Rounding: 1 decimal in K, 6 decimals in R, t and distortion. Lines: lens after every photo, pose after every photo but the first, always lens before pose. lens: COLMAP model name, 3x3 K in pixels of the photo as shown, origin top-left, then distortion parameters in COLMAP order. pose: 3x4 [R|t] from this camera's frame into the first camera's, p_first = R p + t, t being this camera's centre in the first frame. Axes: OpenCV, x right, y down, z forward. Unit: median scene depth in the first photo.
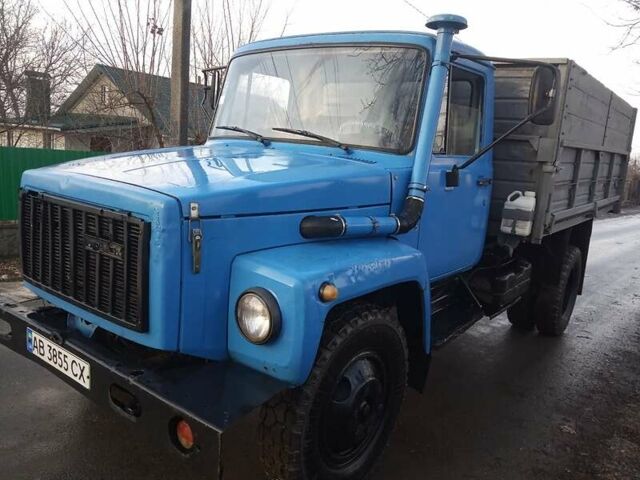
lens RADIAL K [[534.7, 0, 320.0], [0, 534.7, 240.0], [0, 0, 1]] dist [0.004231, -0.111732]
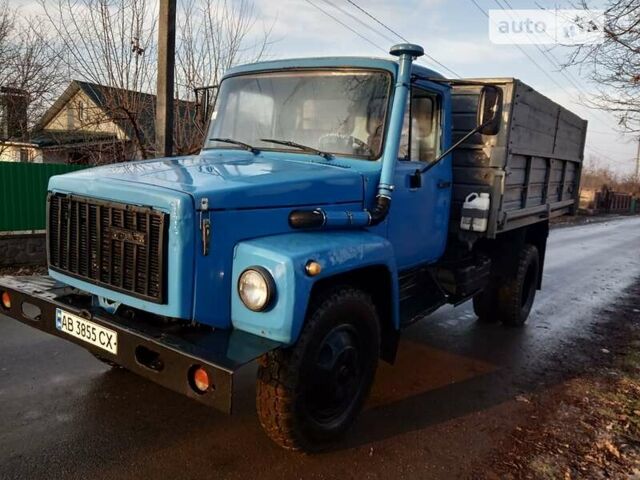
lens RADIAL K [[534.7, 0, 320.0], [0, 534.7, 240.0], [0, 0, 1]] dist [0.004231, -0.111732]
pose [[0.999085, -0.014363, 0.040292, -0.012196], [0.015397, 0.999557, -0.025484, 0.044608], [-0.039908, 0.026081, 0.998863, -0.175321]]
